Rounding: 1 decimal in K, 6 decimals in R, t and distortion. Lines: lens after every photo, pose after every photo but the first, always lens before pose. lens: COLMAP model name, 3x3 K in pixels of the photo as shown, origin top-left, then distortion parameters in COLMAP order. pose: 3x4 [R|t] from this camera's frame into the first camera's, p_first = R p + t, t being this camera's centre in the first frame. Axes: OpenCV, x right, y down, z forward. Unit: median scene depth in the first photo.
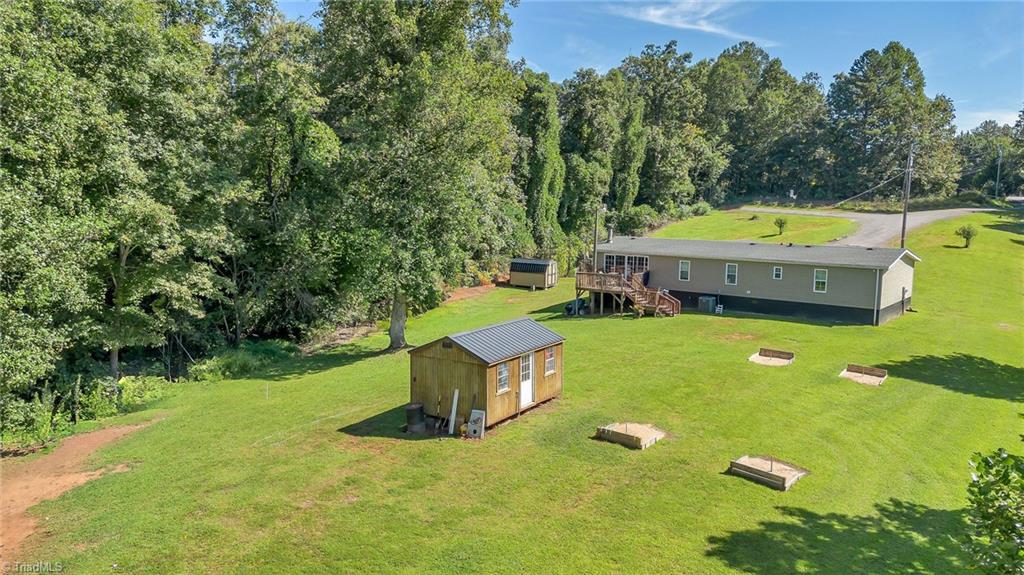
lens RADIAL K [[703.6, 0, 505.1], [0, 703.6, 292.9], [0, 0, 1]] dist [0.014447, -0.010469]
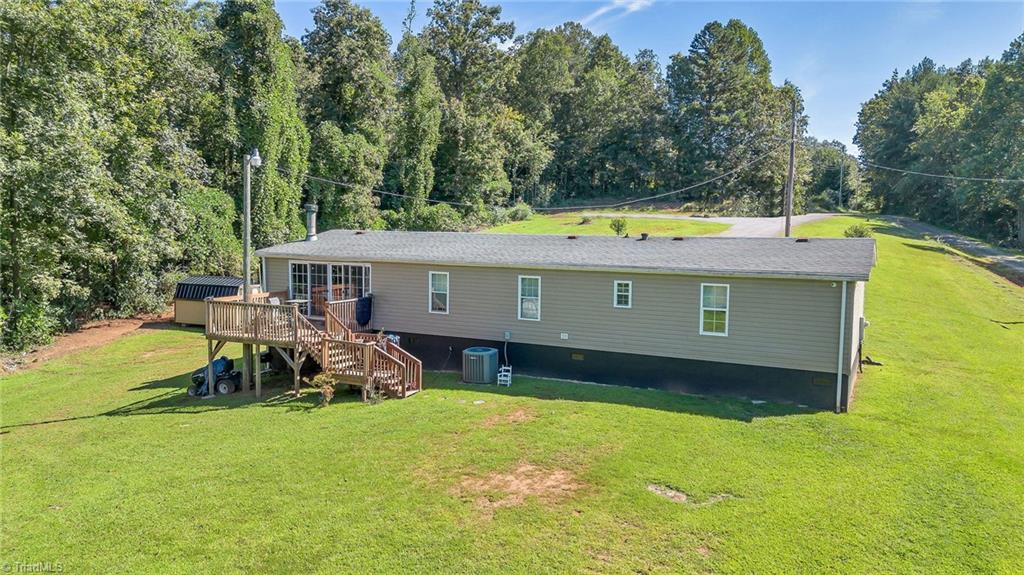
lens RADIAL K [[703.6, 0, 513.1], [0, 703.6, 285.4], [0, 0, 1]] dist [0.014447, -0.010469]
pose [[0.973951, -0.015063, 0.226256, 0.101036], [0.024853, 0.998871, -0.040483, -0.008249], [-0.225390, 0.045052, 0.973226, 0.270395]]
